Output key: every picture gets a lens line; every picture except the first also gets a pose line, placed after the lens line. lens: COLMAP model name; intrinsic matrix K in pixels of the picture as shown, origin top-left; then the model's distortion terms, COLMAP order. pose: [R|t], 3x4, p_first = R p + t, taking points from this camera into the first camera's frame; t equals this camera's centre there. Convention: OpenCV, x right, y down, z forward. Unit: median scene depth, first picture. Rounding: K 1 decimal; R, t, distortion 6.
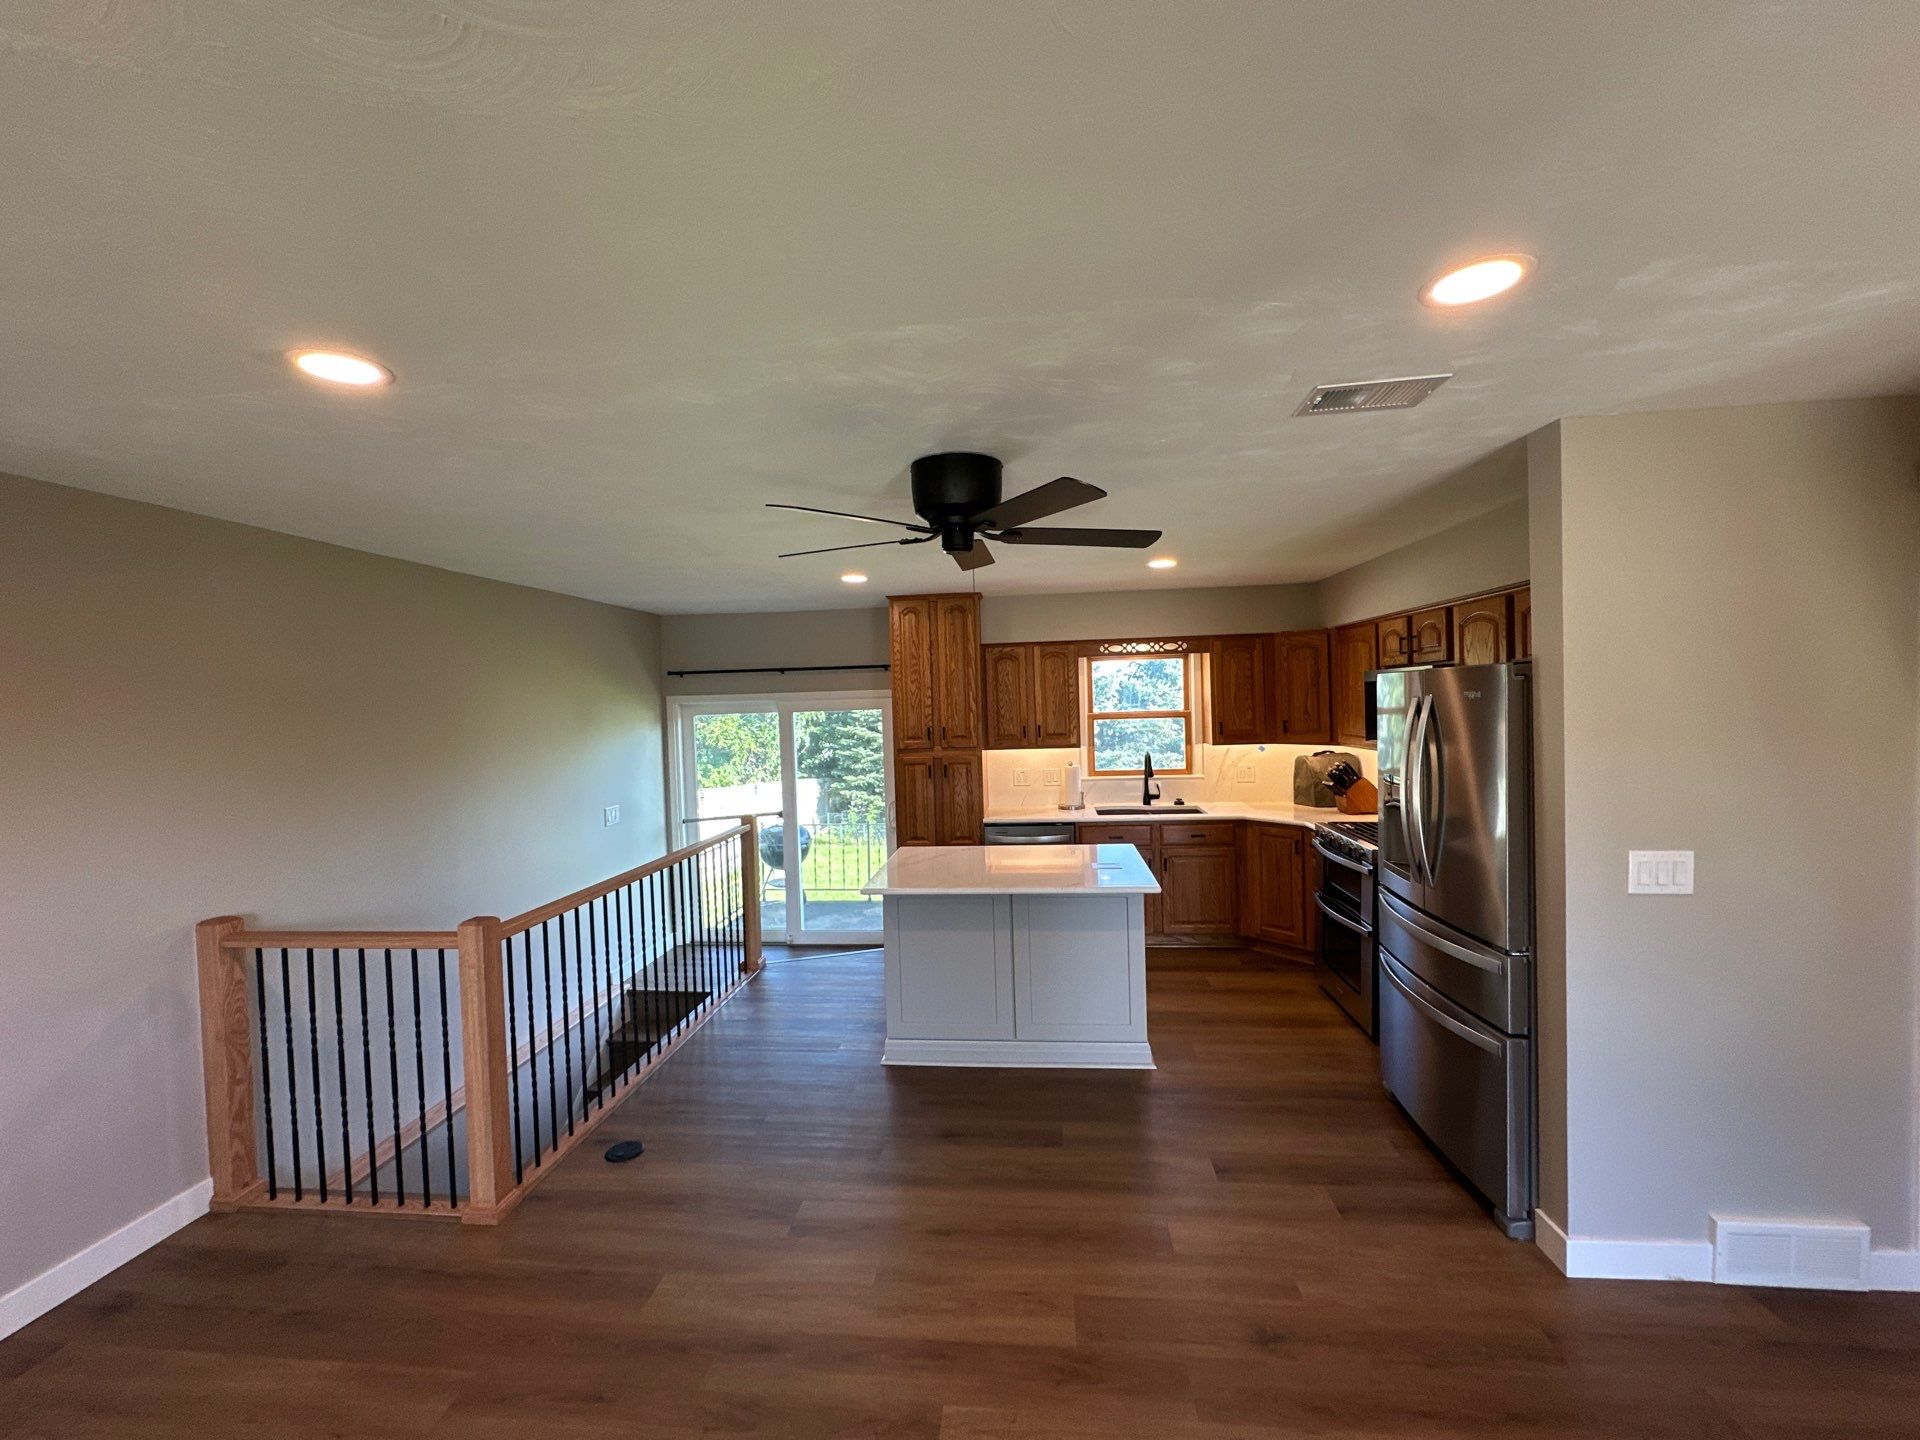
lens RADIAL K [[766.6, 0, 961.2], [0, 766.6, 716.5], [0, 0, 1]] dist [-0.003810, 0.000226]
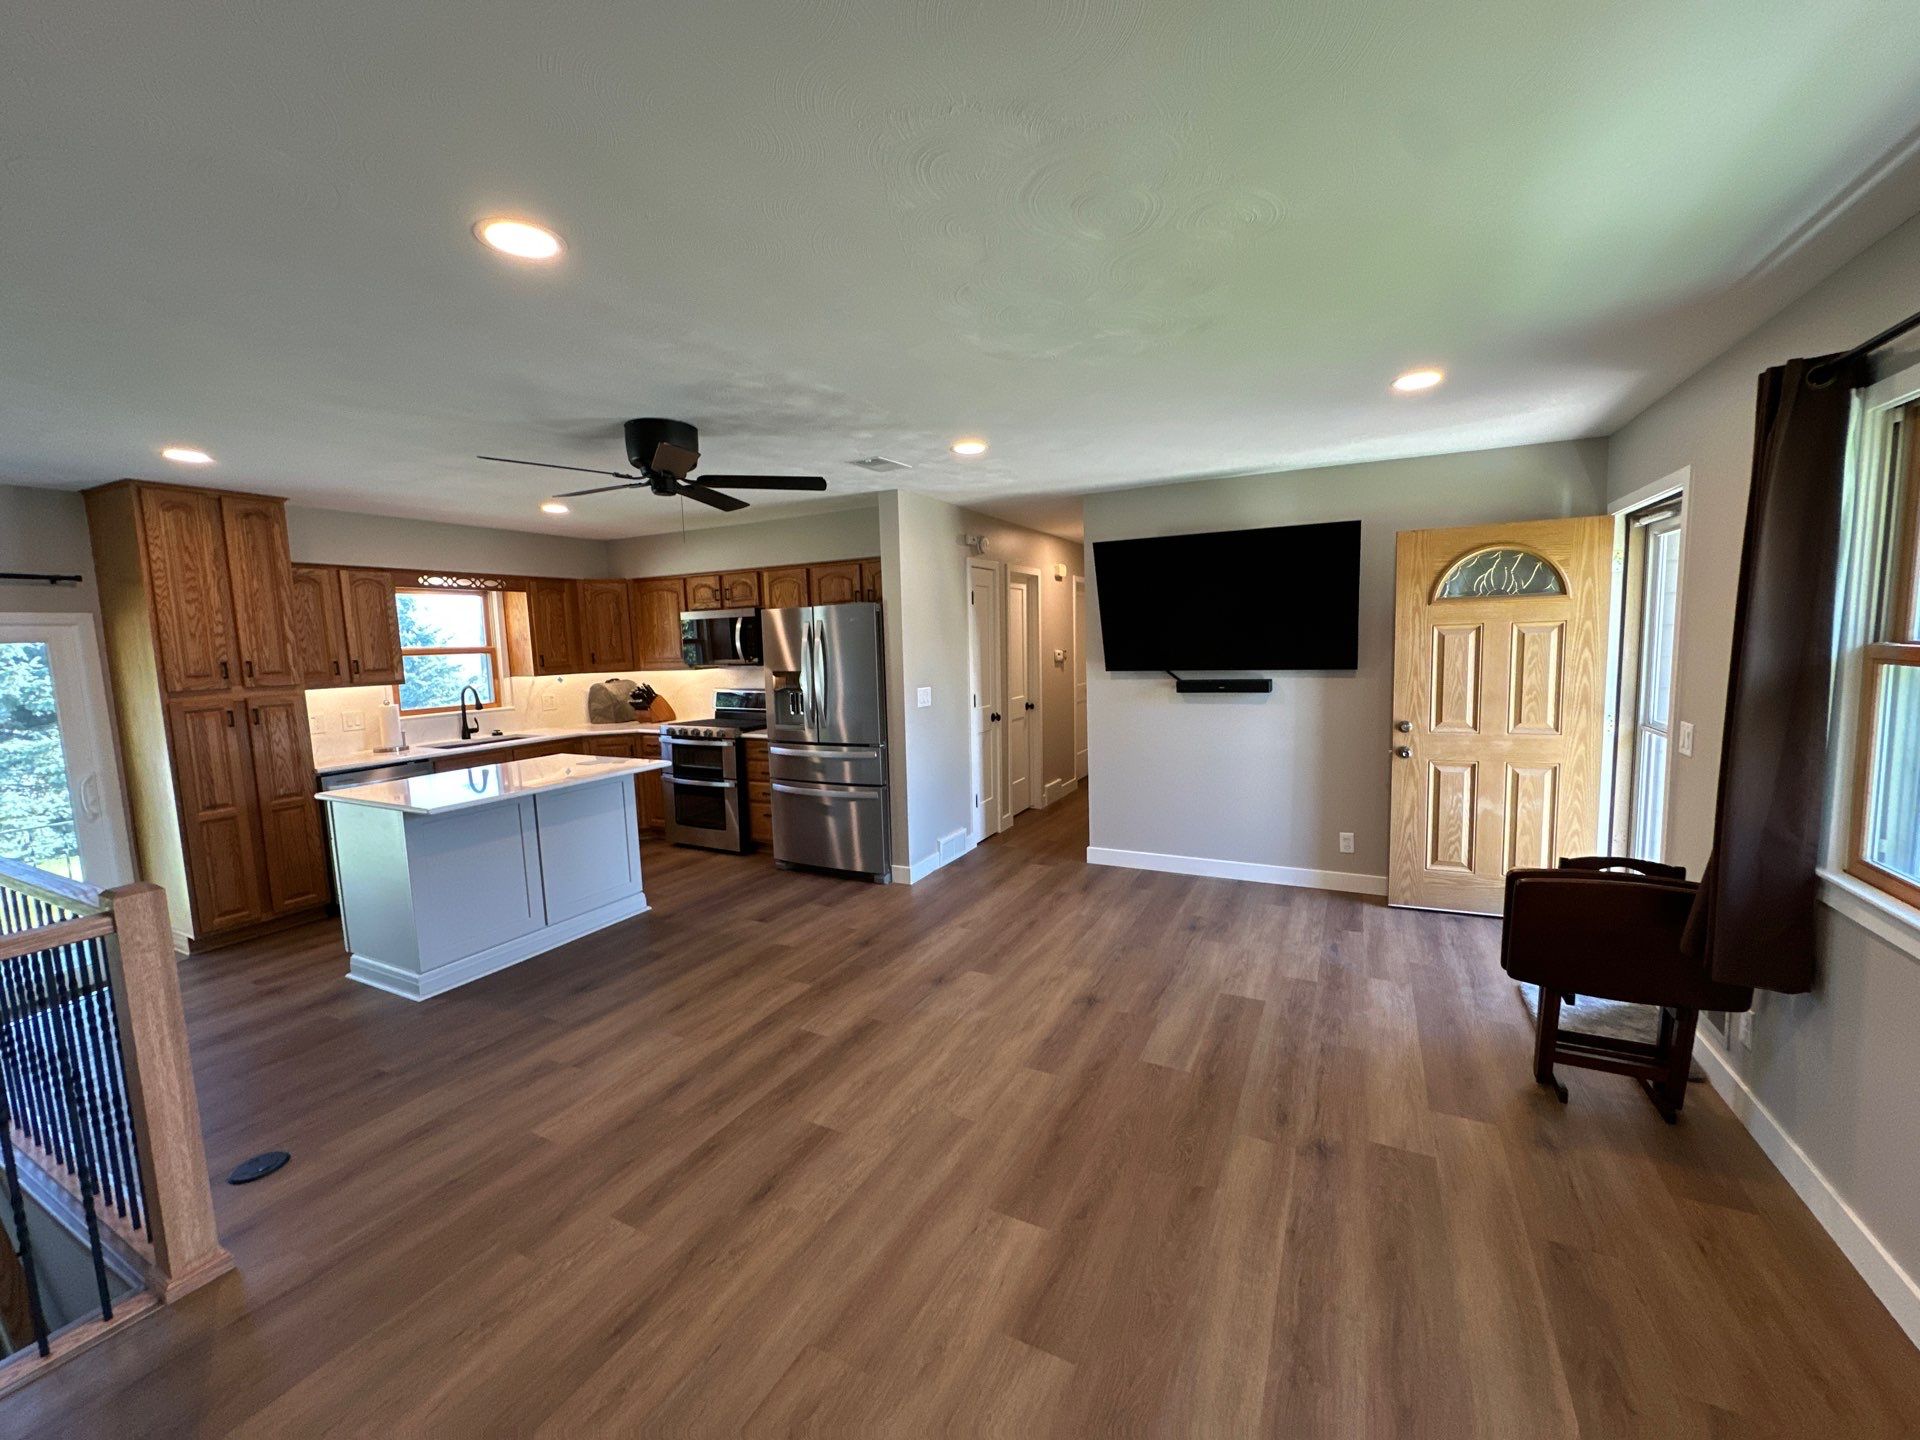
lens RADIAL K [[766.6, 0, 961.0], [0, 766.6, 719.6], [0, 0, 1]] dist [-0.003810, 0.000226]
pose [[0.367642, -0.081477, 0.926391, -0.488960], [0.037574, 0.996643, 0.072744, 0.043793], [-0.929208, 0.008064, 0.369469, 0.018162]]
